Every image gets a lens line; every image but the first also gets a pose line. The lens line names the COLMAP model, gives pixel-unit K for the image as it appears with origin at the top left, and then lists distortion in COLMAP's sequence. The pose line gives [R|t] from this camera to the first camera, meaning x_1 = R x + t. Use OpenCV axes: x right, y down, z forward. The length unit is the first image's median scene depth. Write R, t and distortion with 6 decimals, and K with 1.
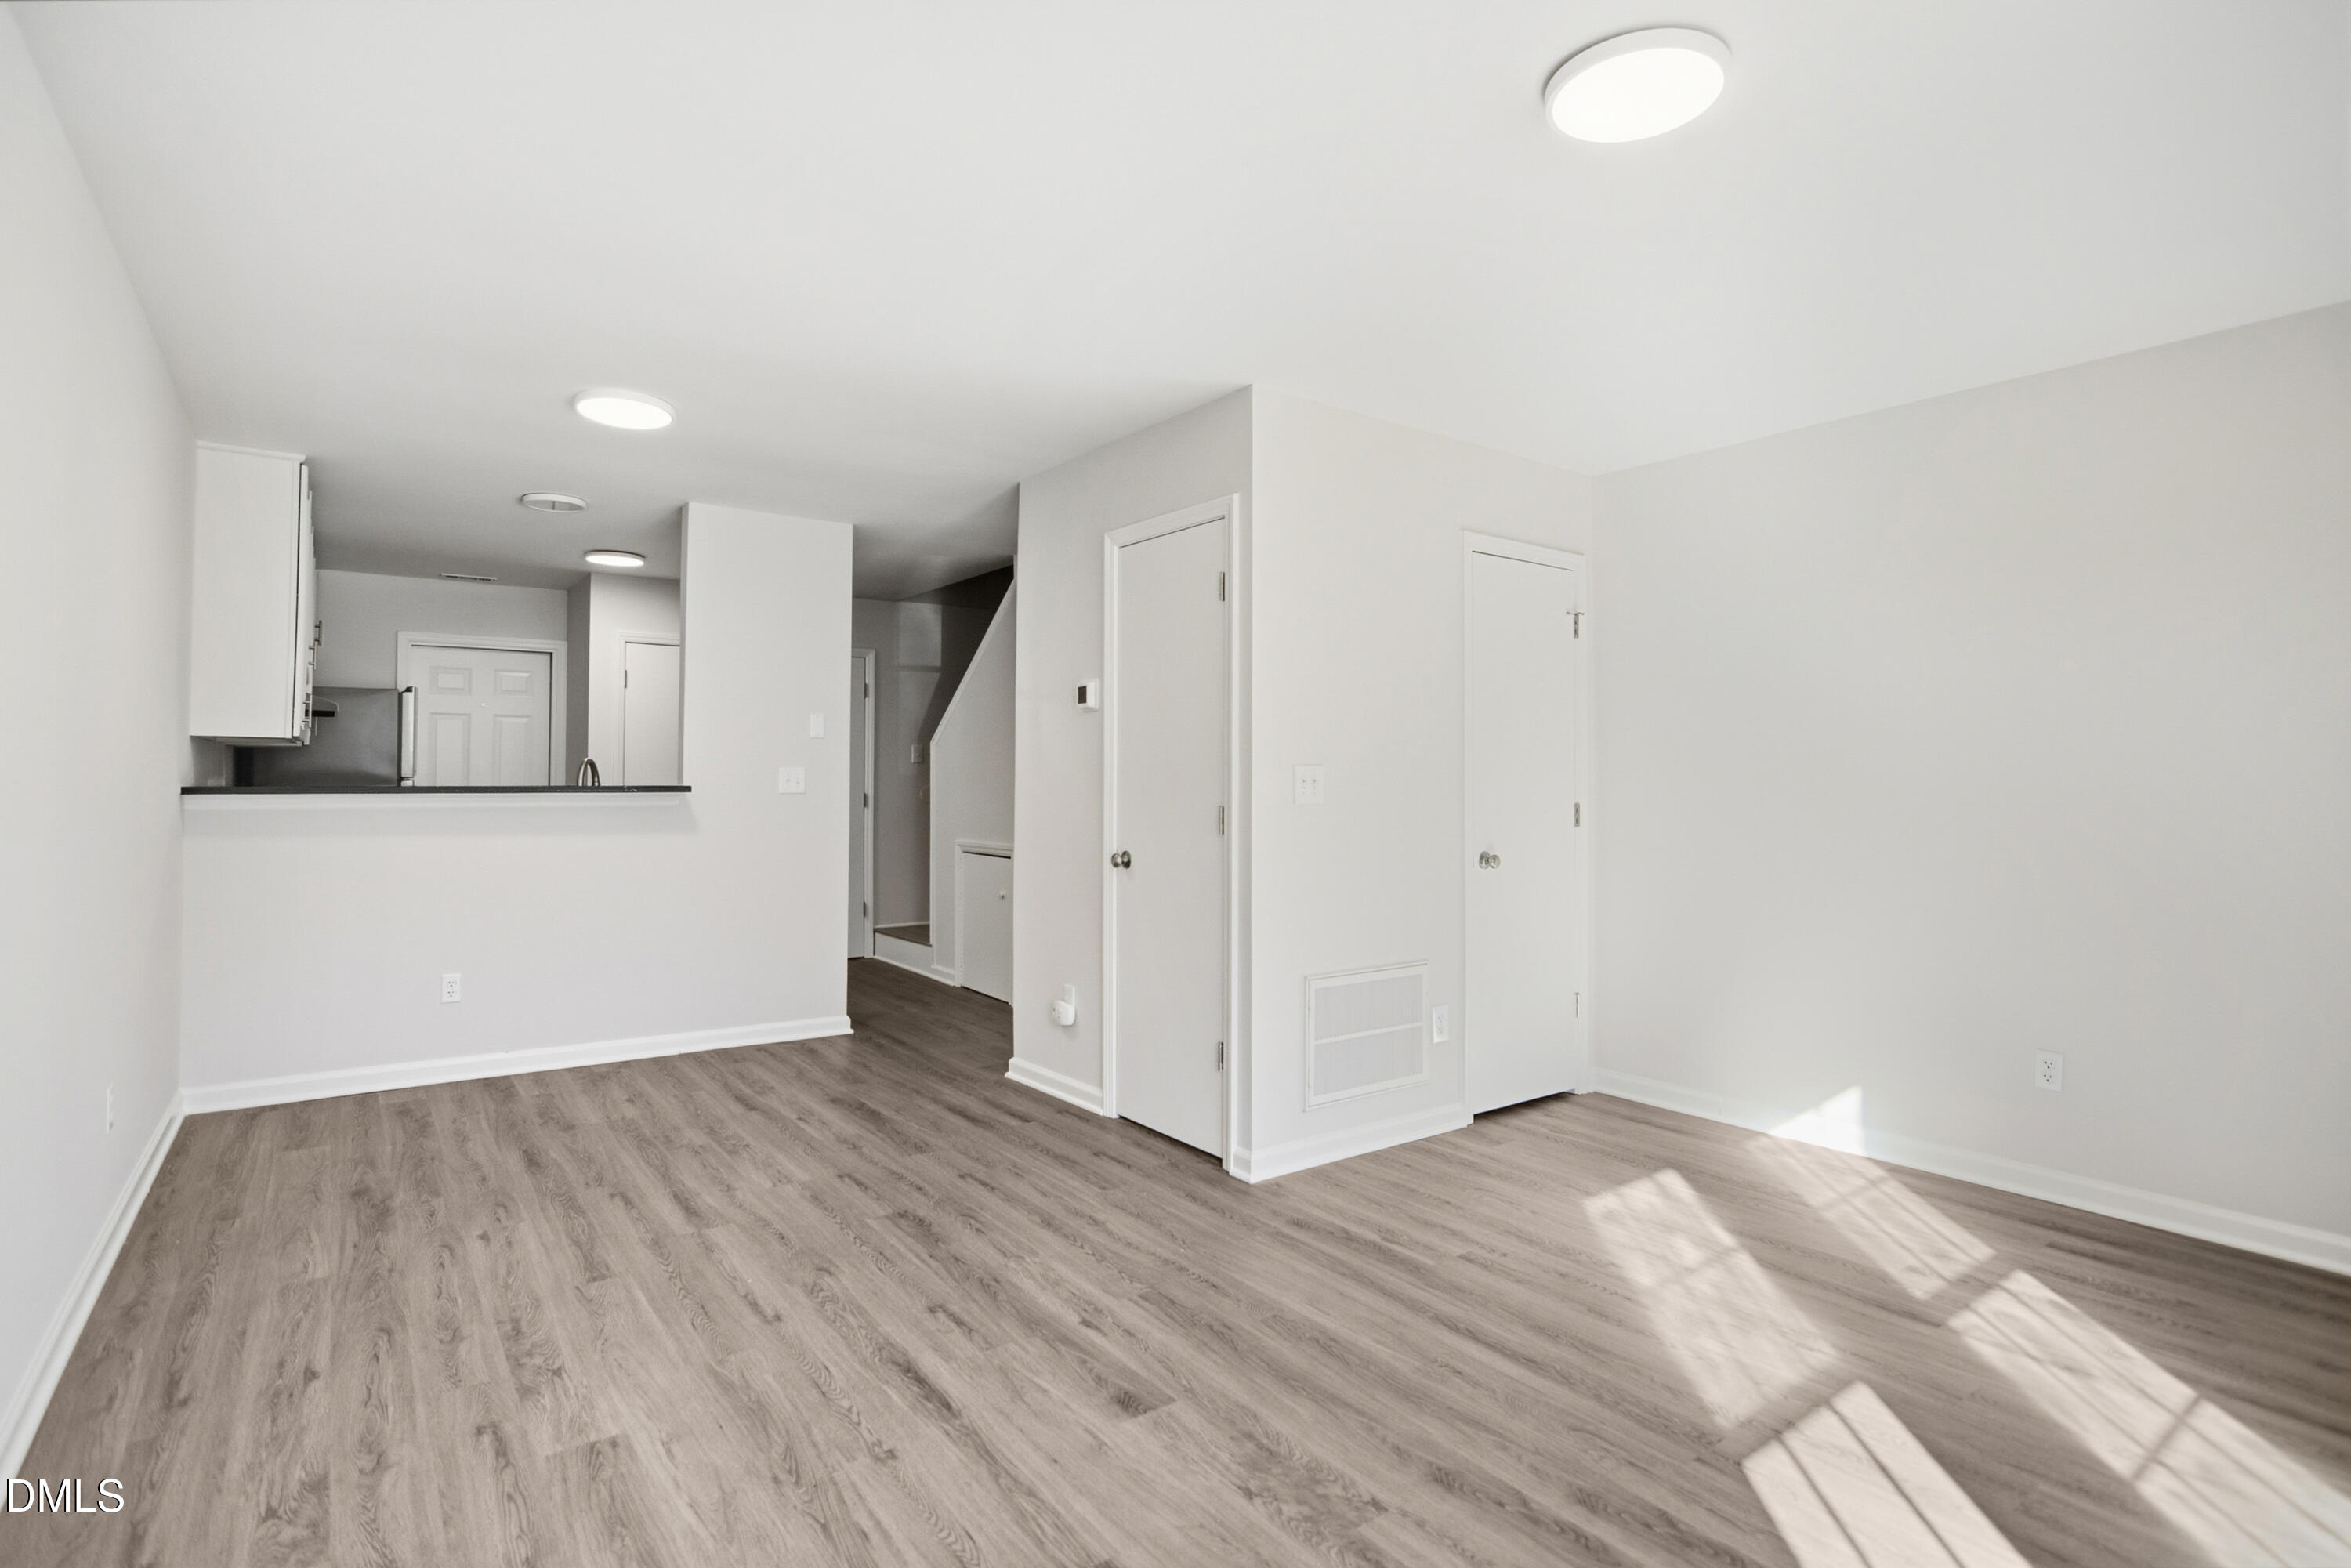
lens RADIAL K [[1153.1, 0, 1169.6], [0, 1153.1, 775.4], [0, 0, 1]] dist [-0.038888, 0.013219]
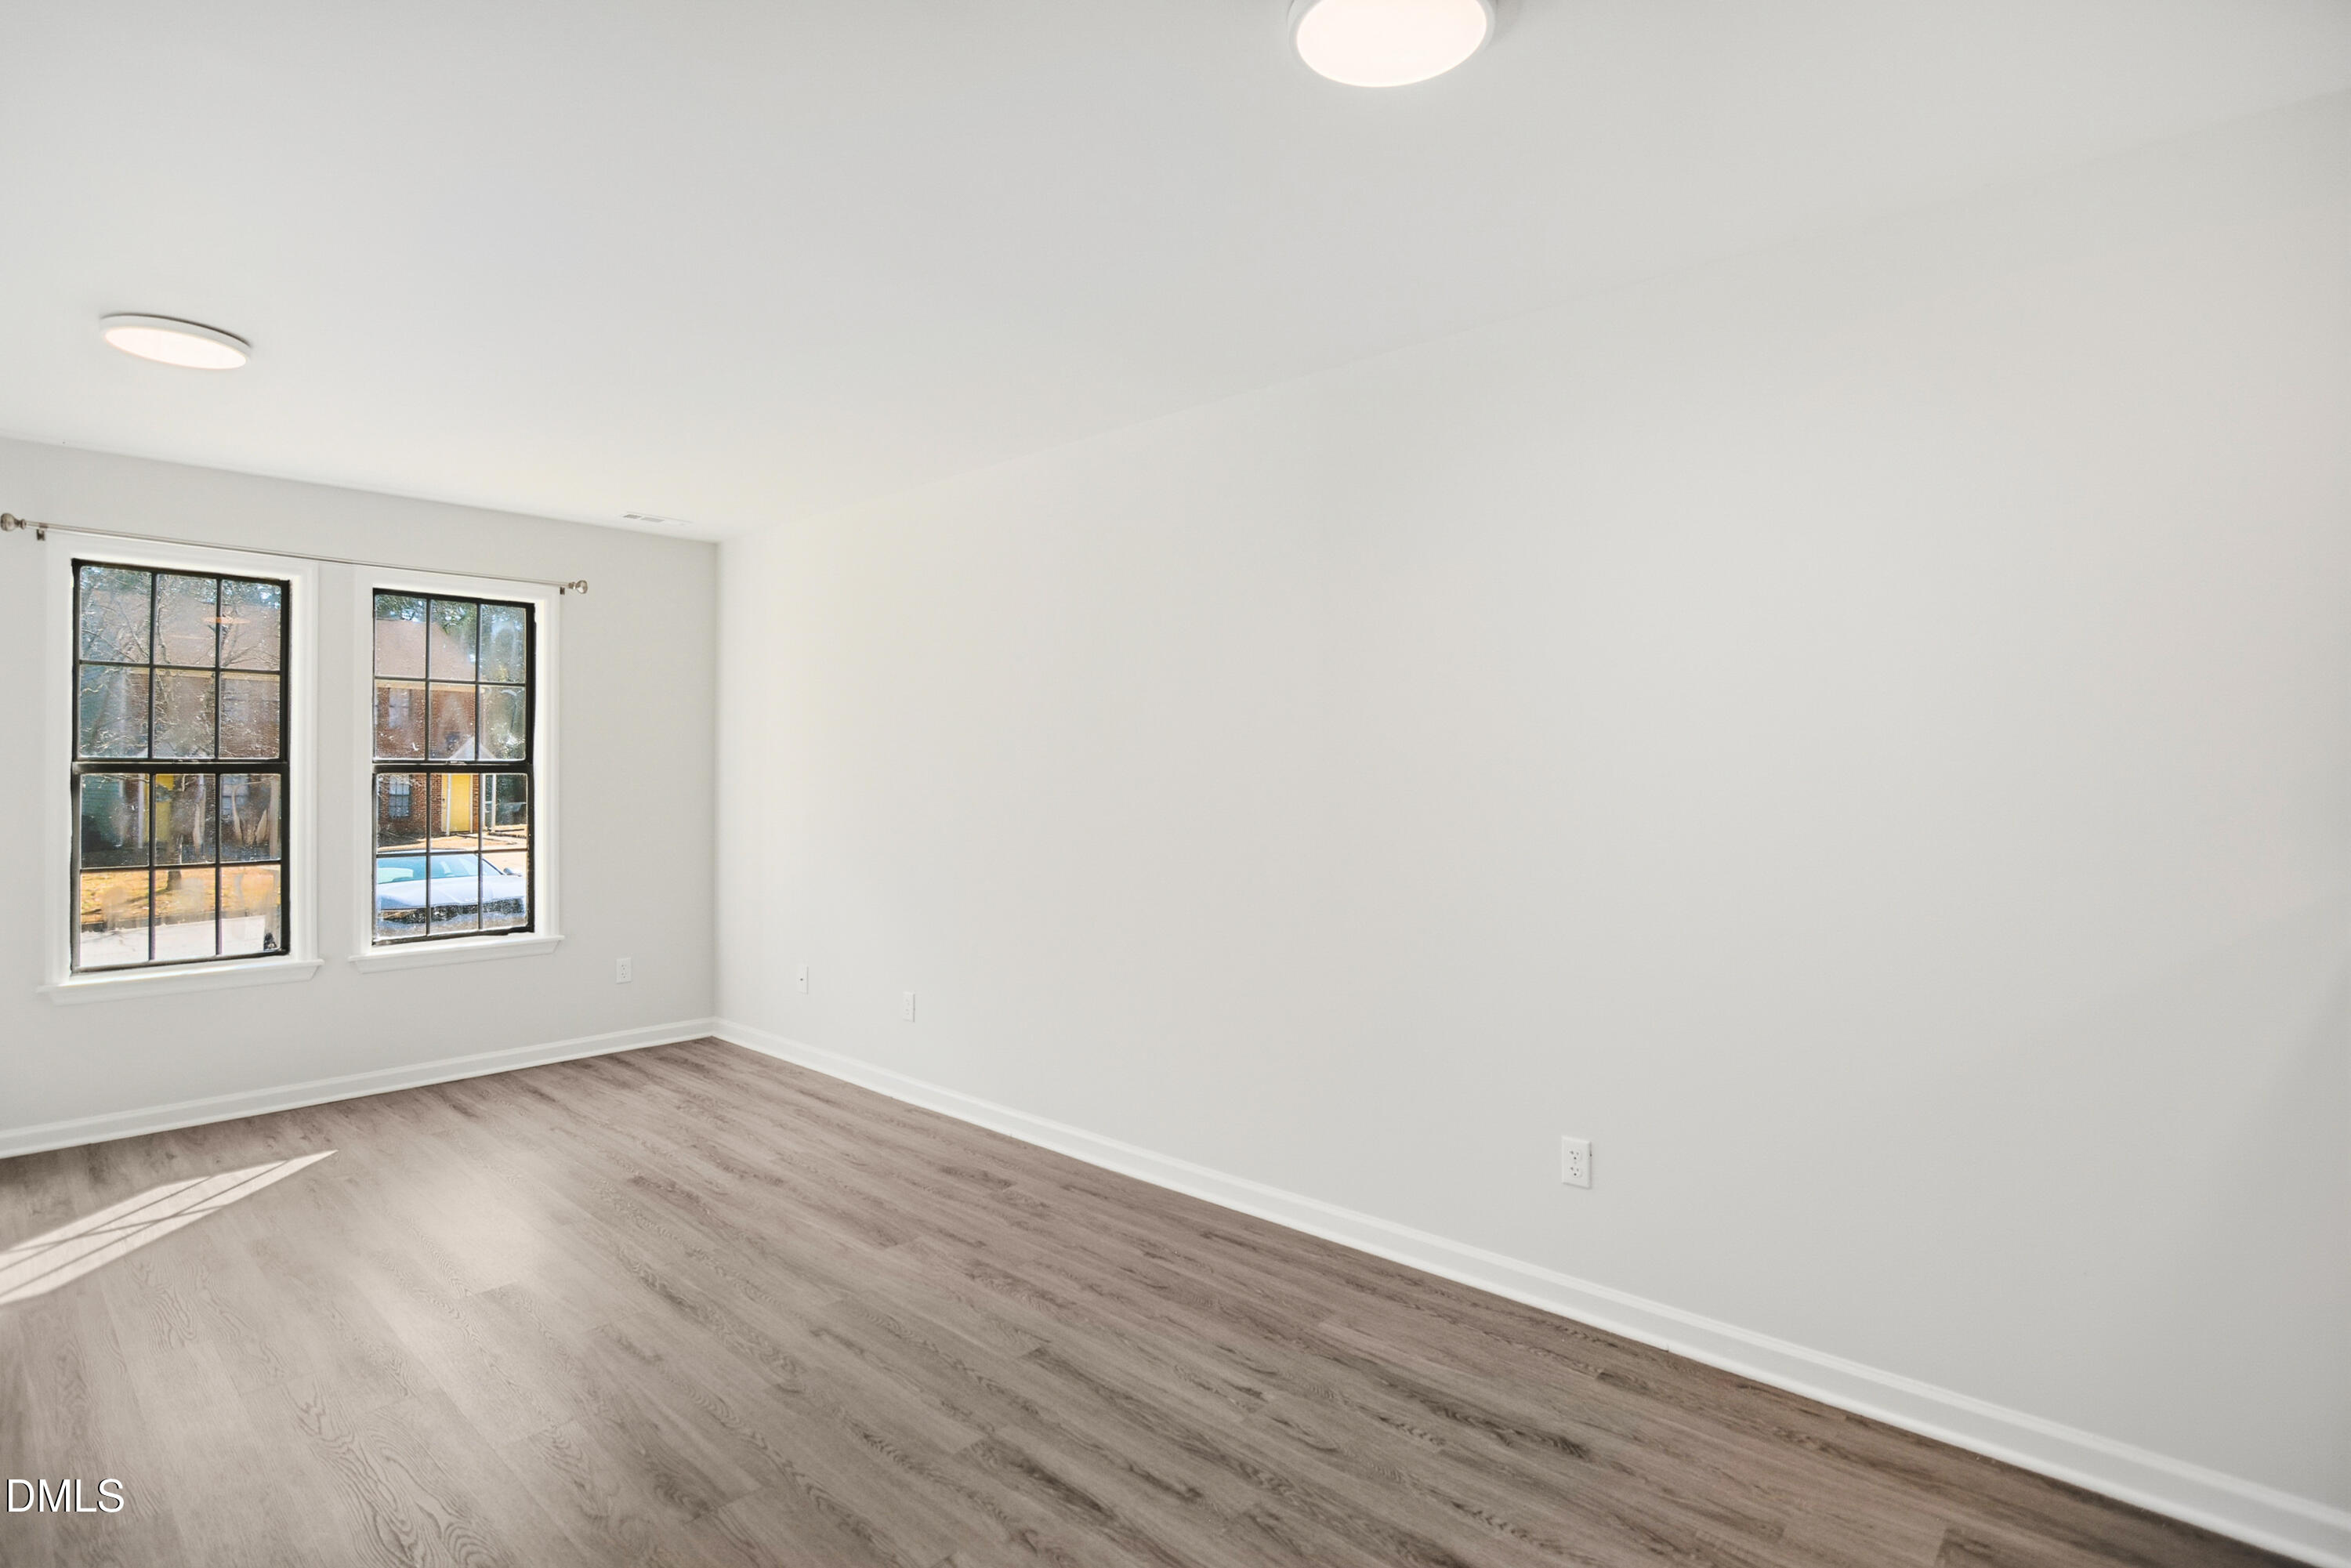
lens RADIAL K [[1153.1, 0, 1169.6], [0, 1153.1, 775.4], [0, 0, 1]] dist [-0.038888, 0.013219]
pose [[-0.979802, -0.009948, -0.199721, -0.412554], [-0.009215, 0.999947, -0.004600, -0.027713], [0.199756, -0.002667, -0.979842, 1.921161]]
